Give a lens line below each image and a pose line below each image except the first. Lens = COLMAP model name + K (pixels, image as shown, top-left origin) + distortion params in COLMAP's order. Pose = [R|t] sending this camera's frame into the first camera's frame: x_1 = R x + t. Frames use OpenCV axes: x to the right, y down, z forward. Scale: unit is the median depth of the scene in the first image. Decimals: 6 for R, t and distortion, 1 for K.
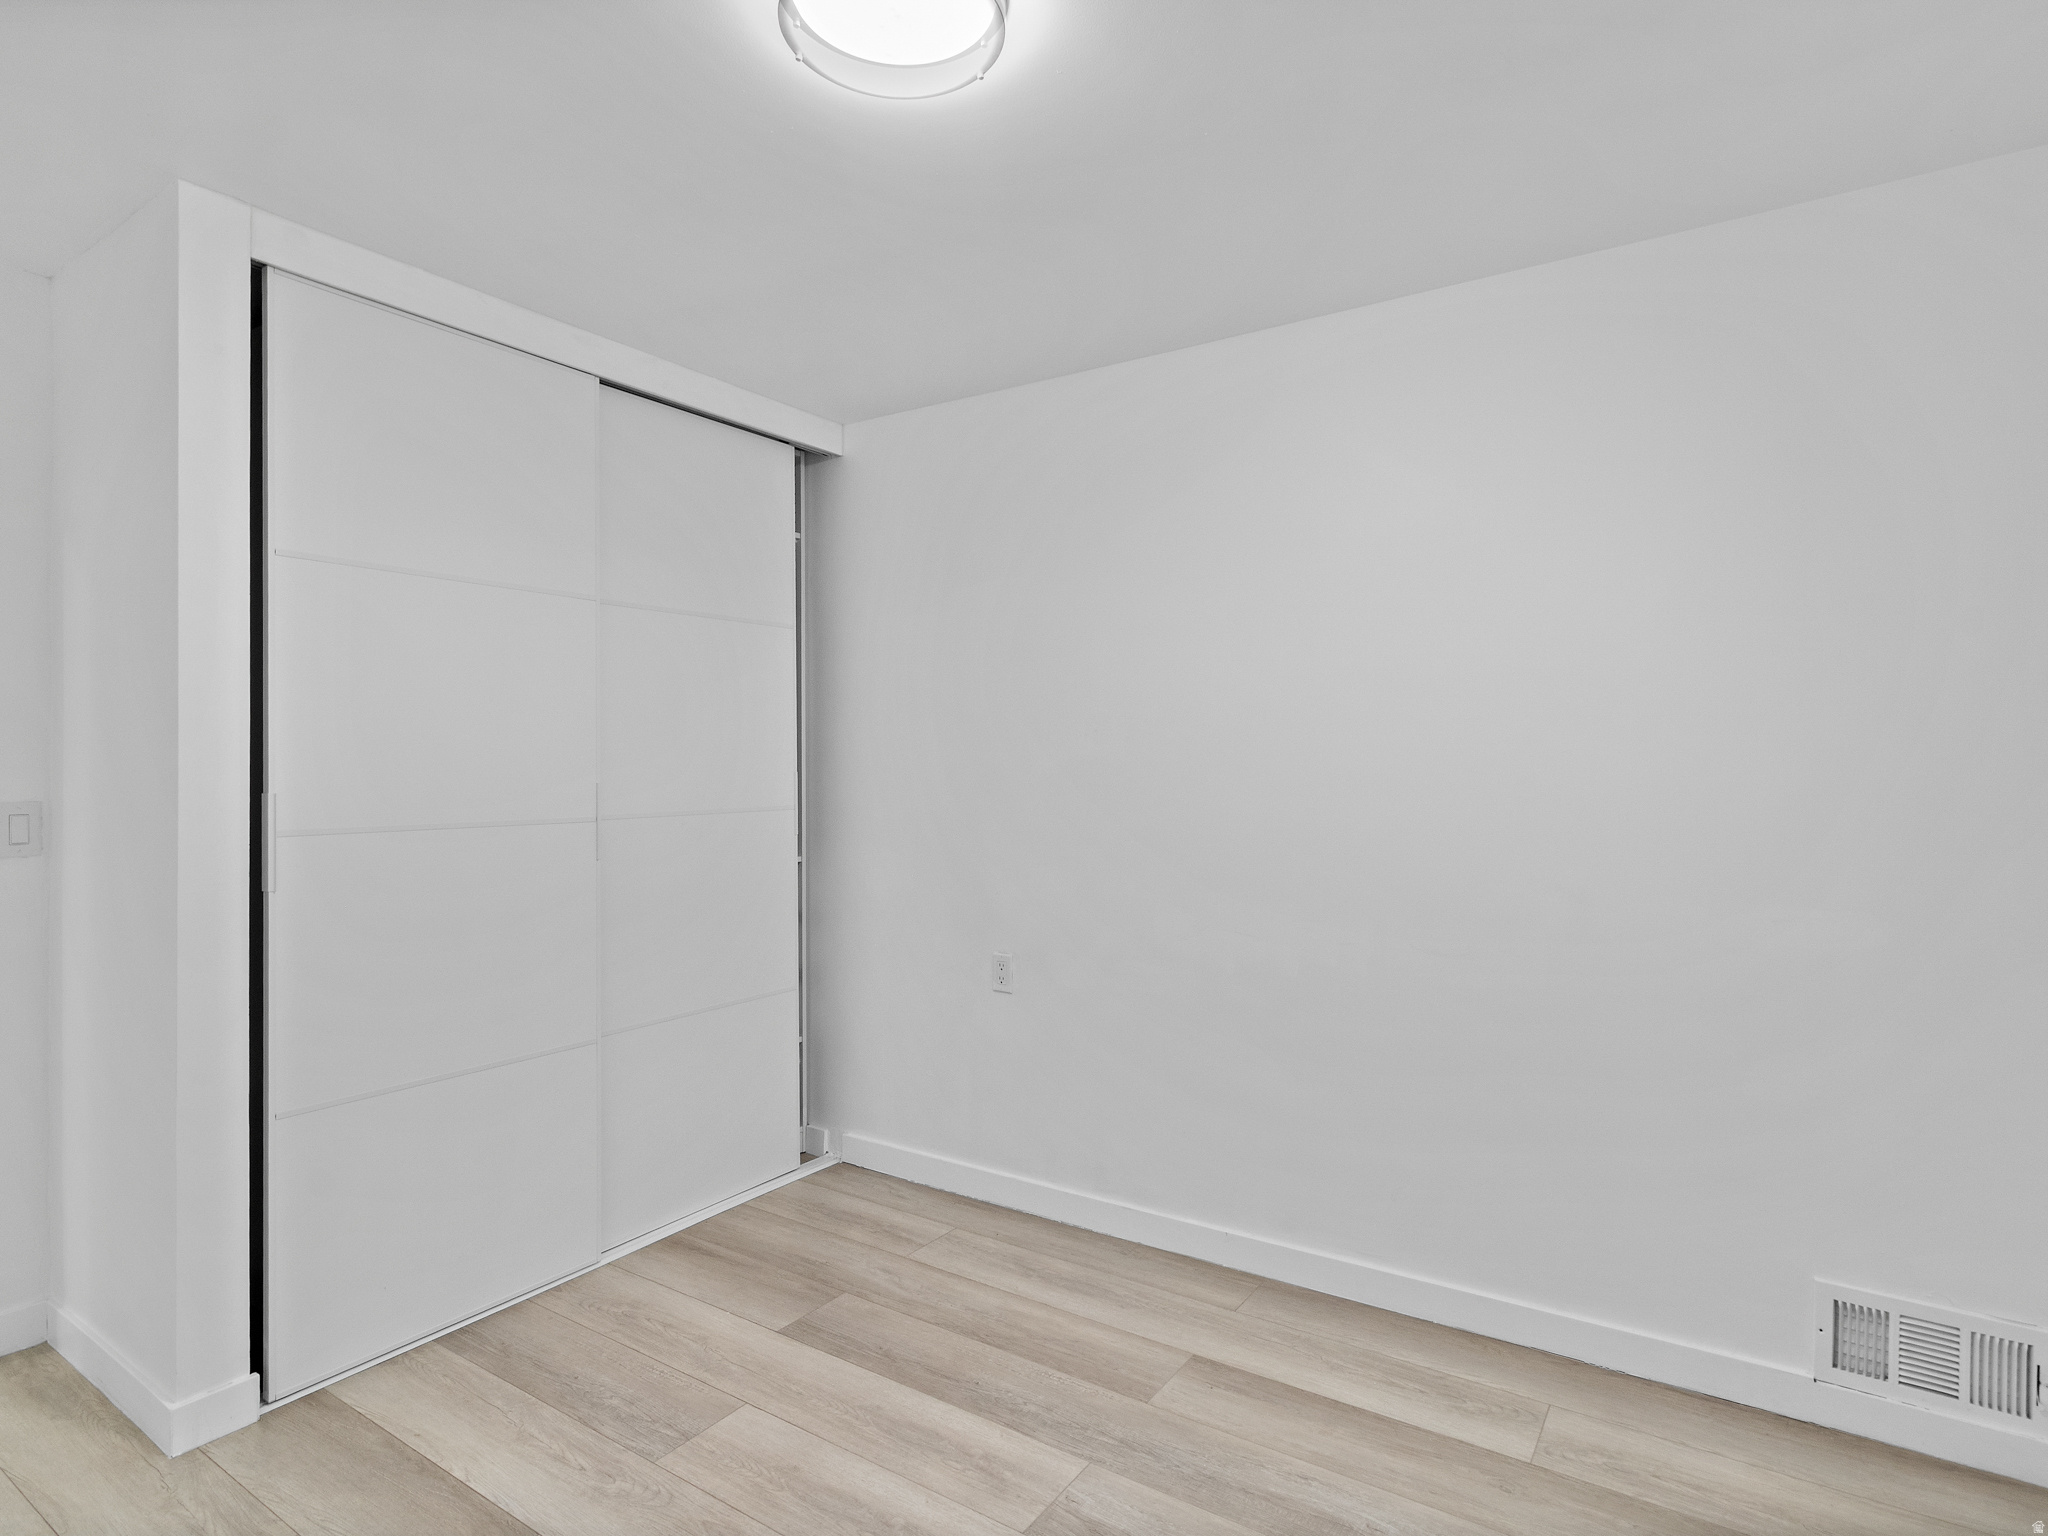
lens RADIAL K [[1104.3, 0, 1022.4], [0, 1104.3, 772.9], [0, 0, 1]] dist [0.005857, 0.003462]
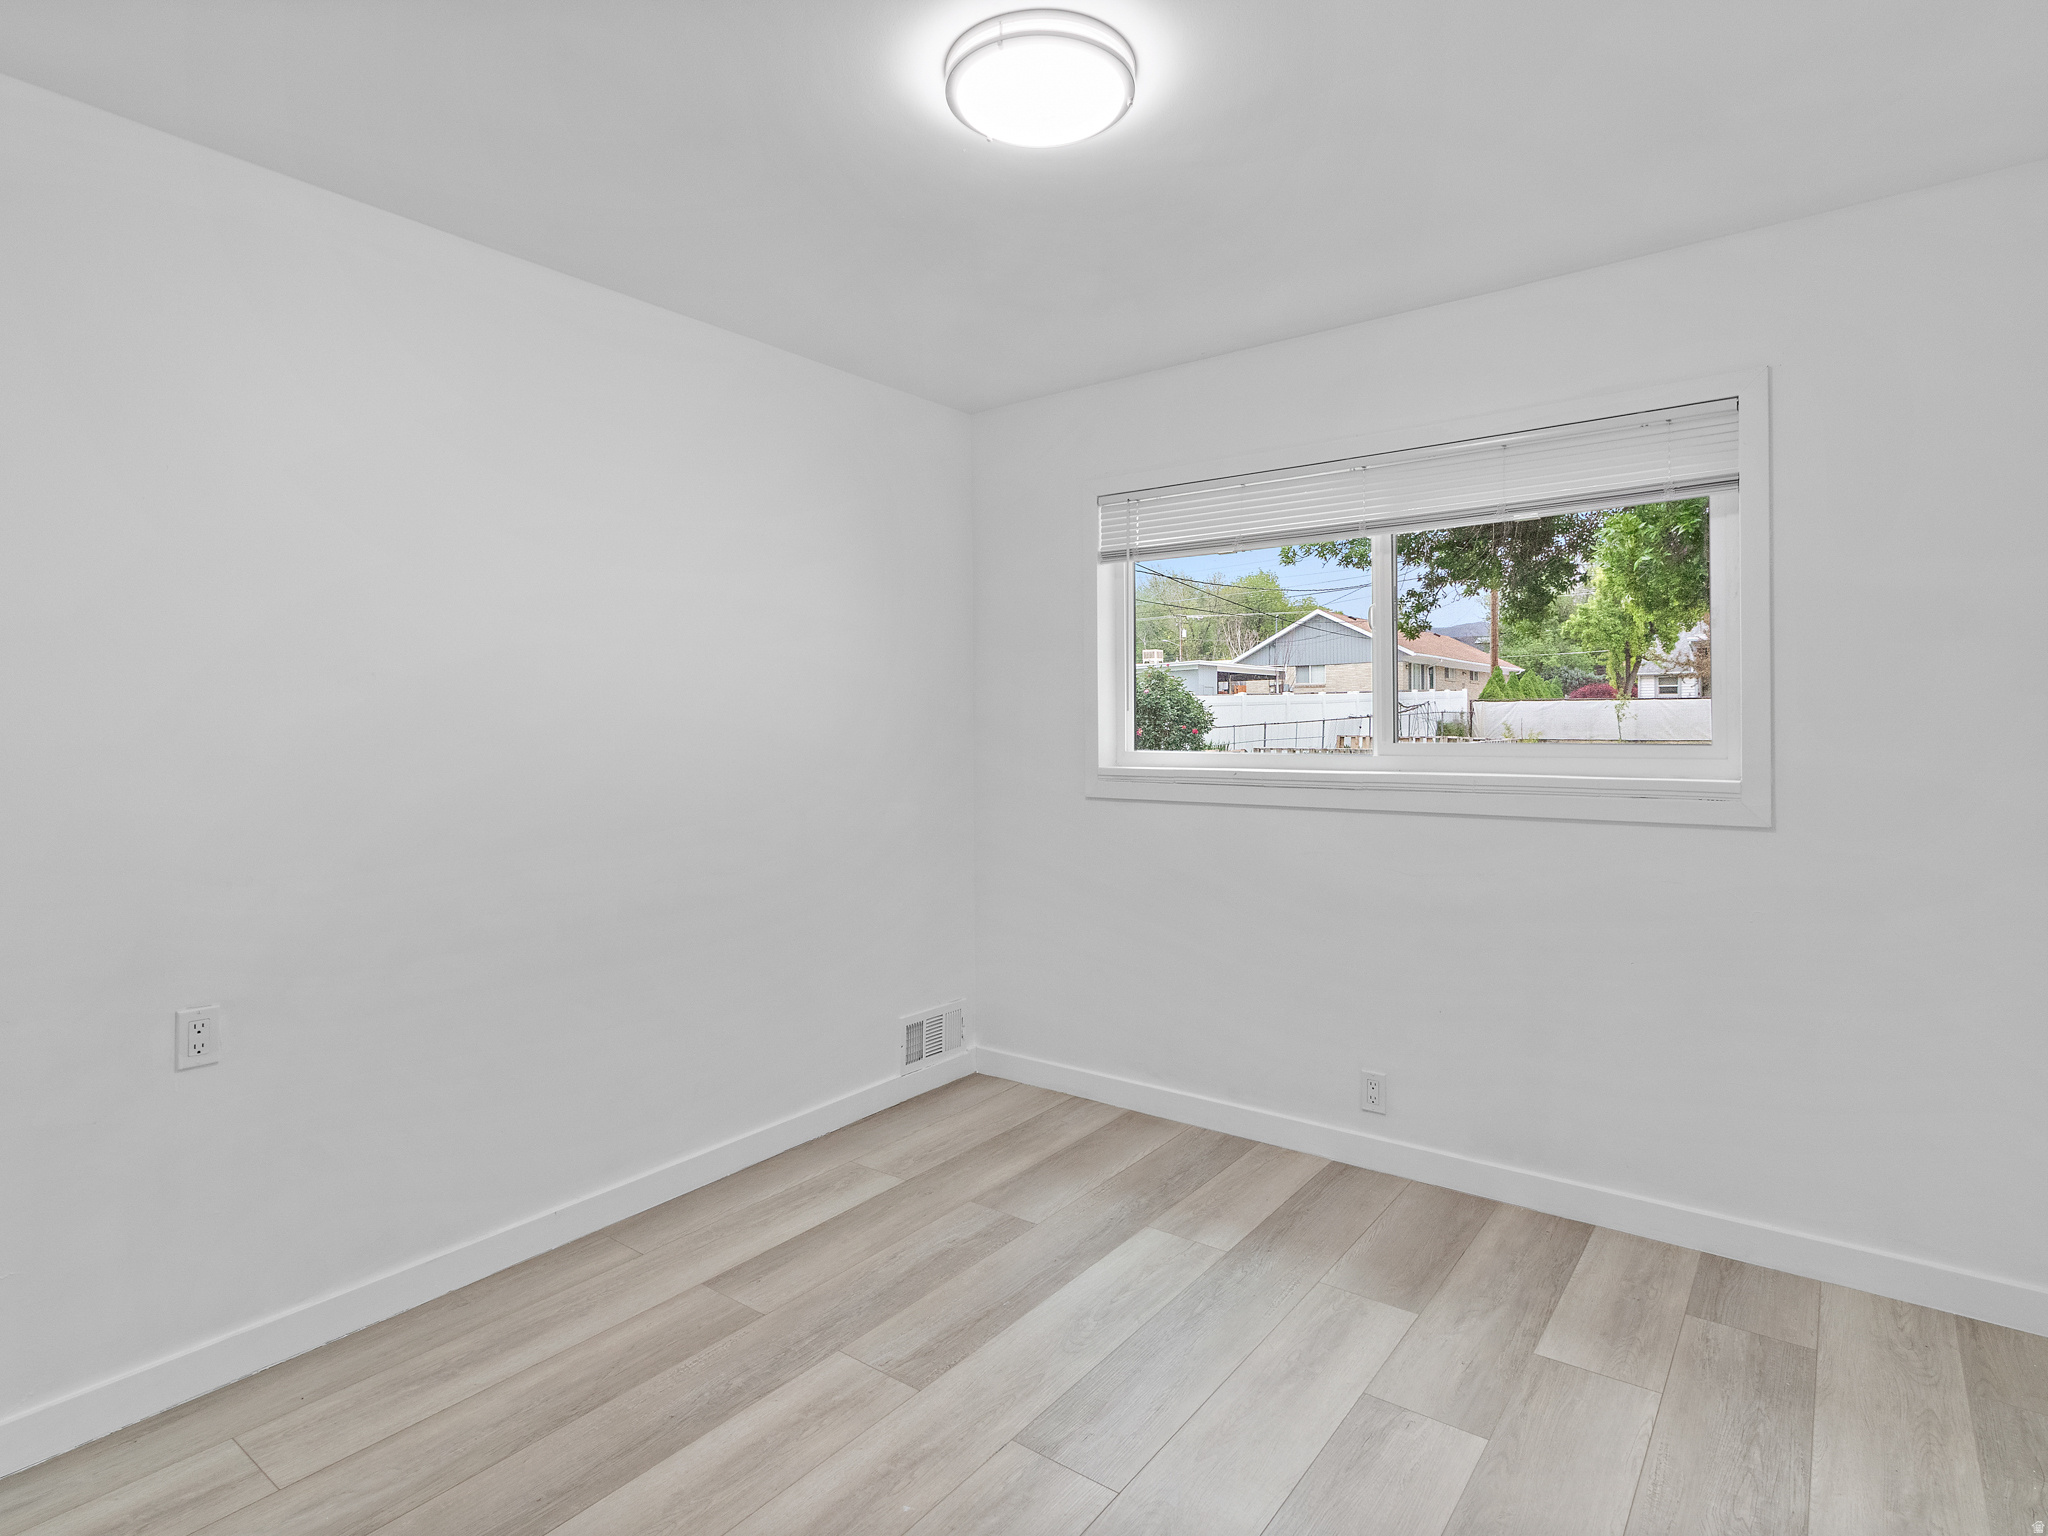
lens RADIAL K [[1104.3, 0, 1021.2], [0, 1104.3, 748.9], [0, 0, 1]] dist [0.005857, 0.003462]
pose [[0.039805, -0.021653, 0.998973, -0.872187], [0.009902, 0.999725, 0.021275, 0.002212], [-0.999158, 0.009045, 0.040008, 0.658305]]
